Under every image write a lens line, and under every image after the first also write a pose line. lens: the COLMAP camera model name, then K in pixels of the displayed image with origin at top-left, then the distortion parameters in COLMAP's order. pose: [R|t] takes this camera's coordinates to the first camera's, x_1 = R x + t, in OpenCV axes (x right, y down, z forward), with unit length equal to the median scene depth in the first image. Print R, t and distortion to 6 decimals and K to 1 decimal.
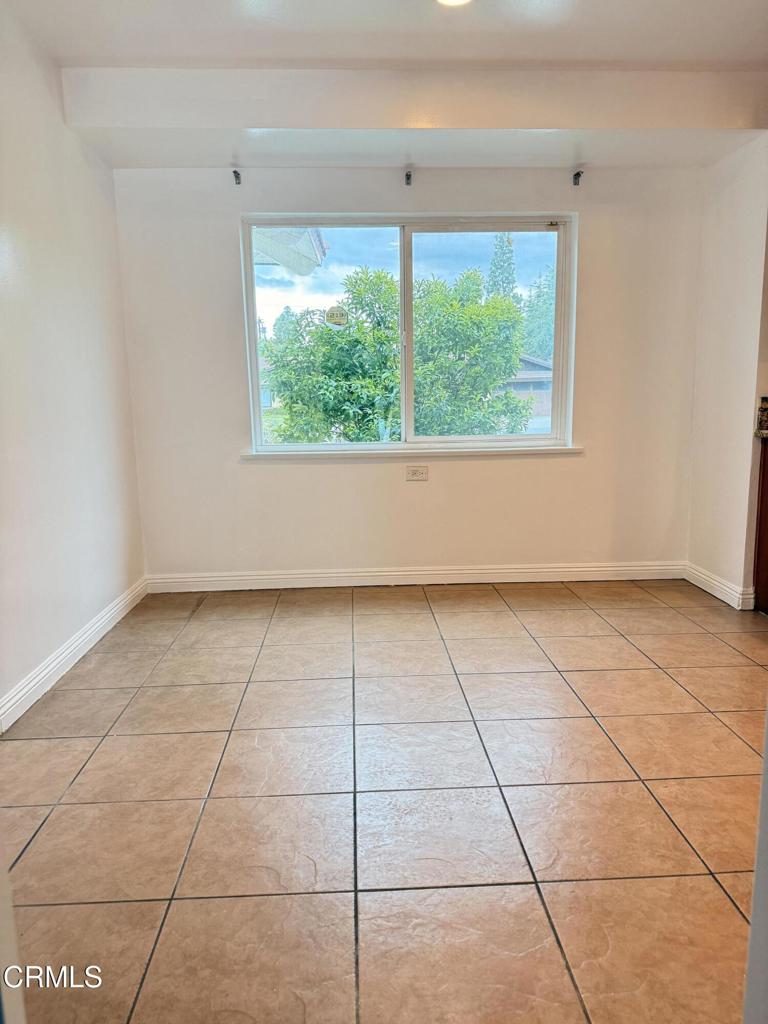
lens RADIAL K [[715.8, 0, 381.9], [0, 715.8, 521.1], [0, 0, 1]] dist [0.046369, -0.072197]
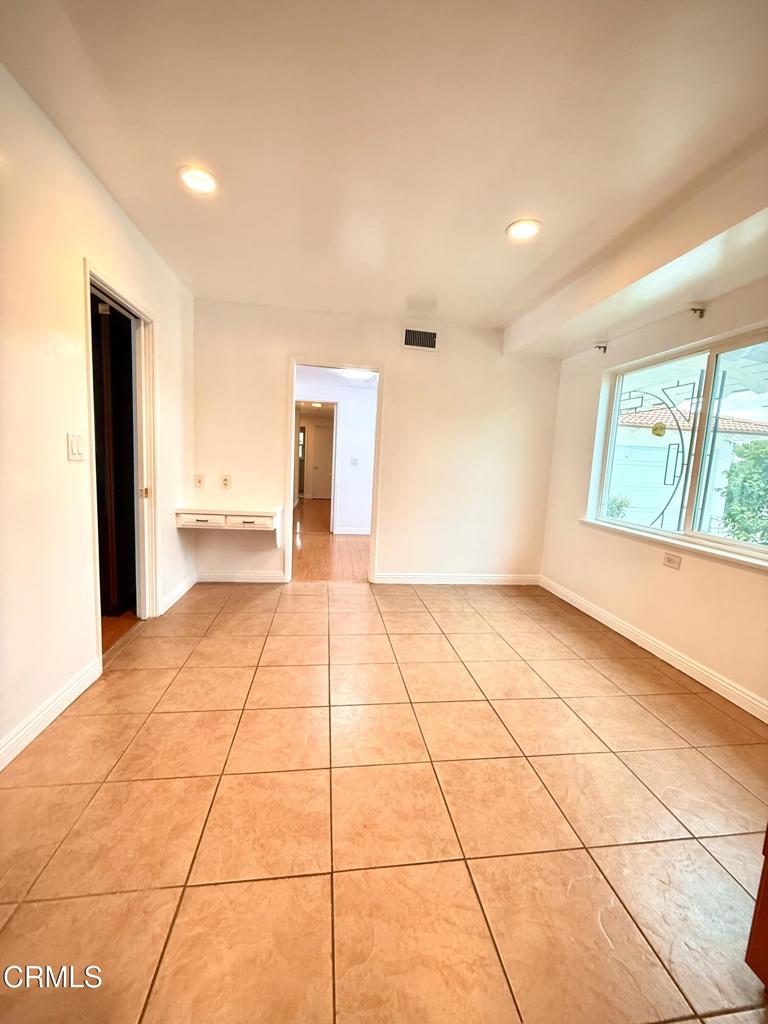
lens RADIAL K [[410.5, 0, 385.7], [0, 410.5, 508.7], [0, 0, 1]] dist [-0.004567, -0.000111]
pose [[0.098932, 0.142557, -0.984830, 0.845464], [-0.230097, 0.966141, 0.116737, -0.158739], [0.968126, 0.215058, 0.128384, 0.603837]]
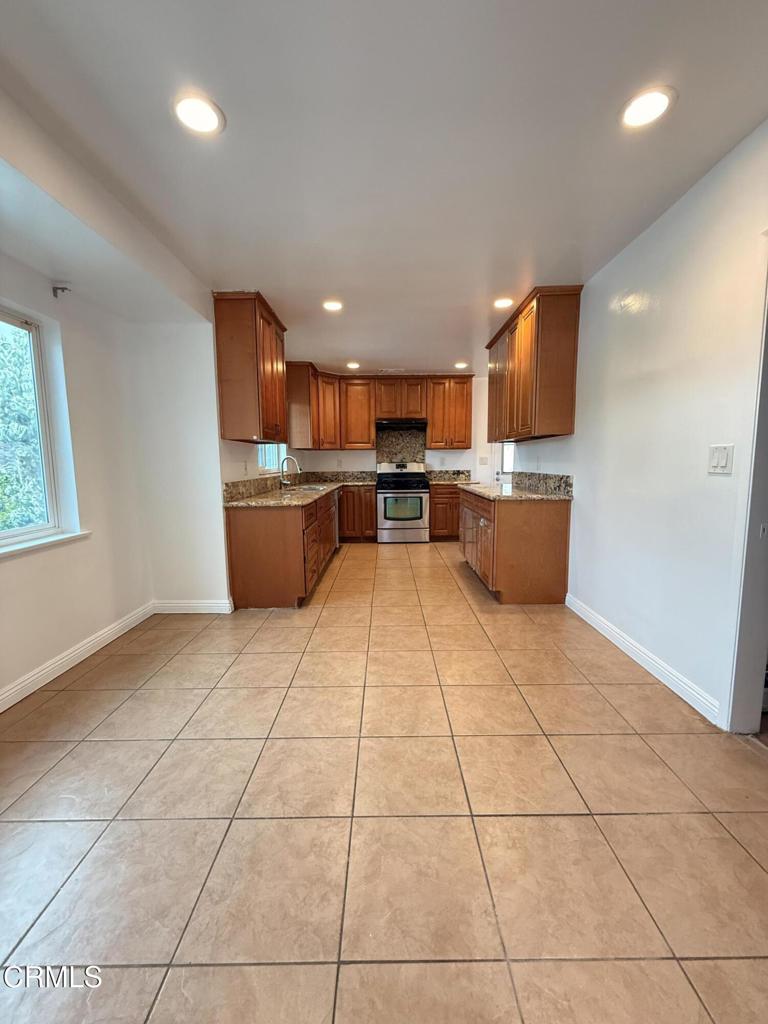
lens RADIAL K [[410.5, 0, 385.2], [0, 410.5, 511.8], [0, 0, 1]] dist [-0.004567, -0.000111]
pose [[0.043990, -0.101658, 0.993846, -0.444617], [0.186058, 0.978238, 0.091826, -0.140320], [-0.981554, 0.180874, 0.061947, 0.663959]]
